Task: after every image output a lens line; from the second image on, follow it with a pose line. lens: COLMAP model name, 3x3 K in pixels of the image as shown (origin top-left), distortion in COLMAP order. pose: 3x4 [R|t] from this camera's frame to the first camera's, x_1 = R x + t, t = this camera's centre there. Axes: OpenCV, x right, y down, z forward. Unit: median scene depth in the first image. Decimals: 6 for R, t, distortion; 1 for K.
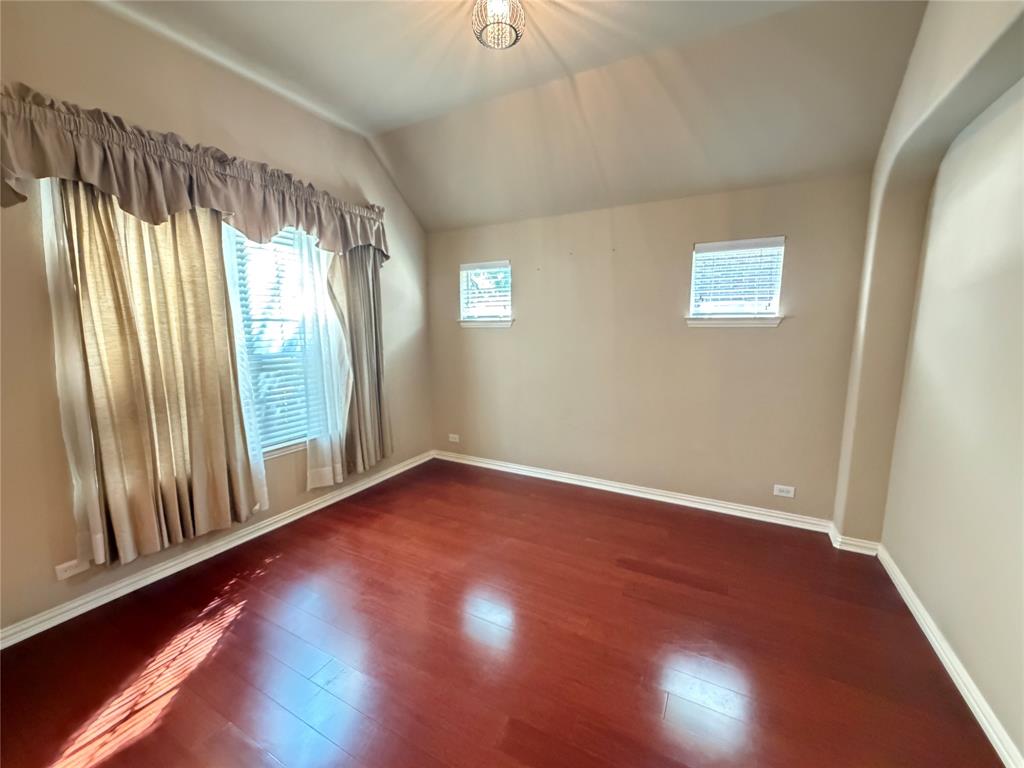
lens RADIAL K [[407.8, 0, 509.6], [0, 407.8, 385.6], [0, 0, 1]] dist [-0.000046, 0.000108]
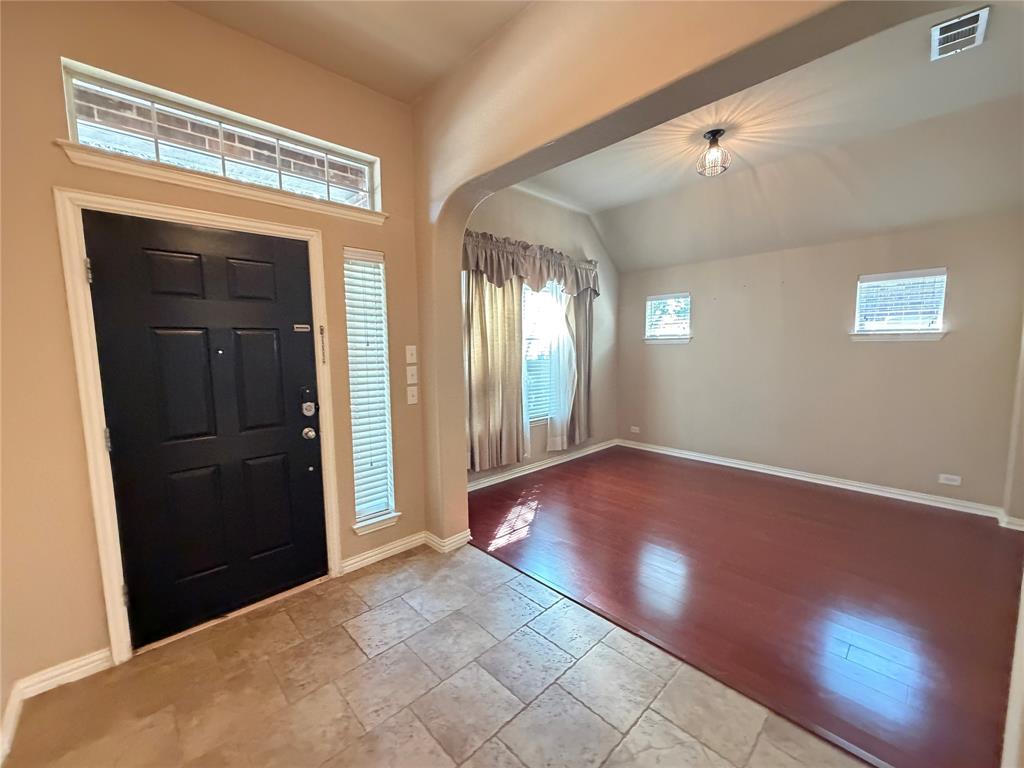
lens RADIAL K [[408.9, 0, 509.2], [0, 408.9, 386.1], [0, 0, 1]] dist [-0.001376, 0.000488]
pose [[0.951541, 0.024979, -0.306506, -0.181194], [-0.039681, 0.998337, -0.041829, 0.089617], [0.304951, 0.051964, 0.950949, -0.518887]]
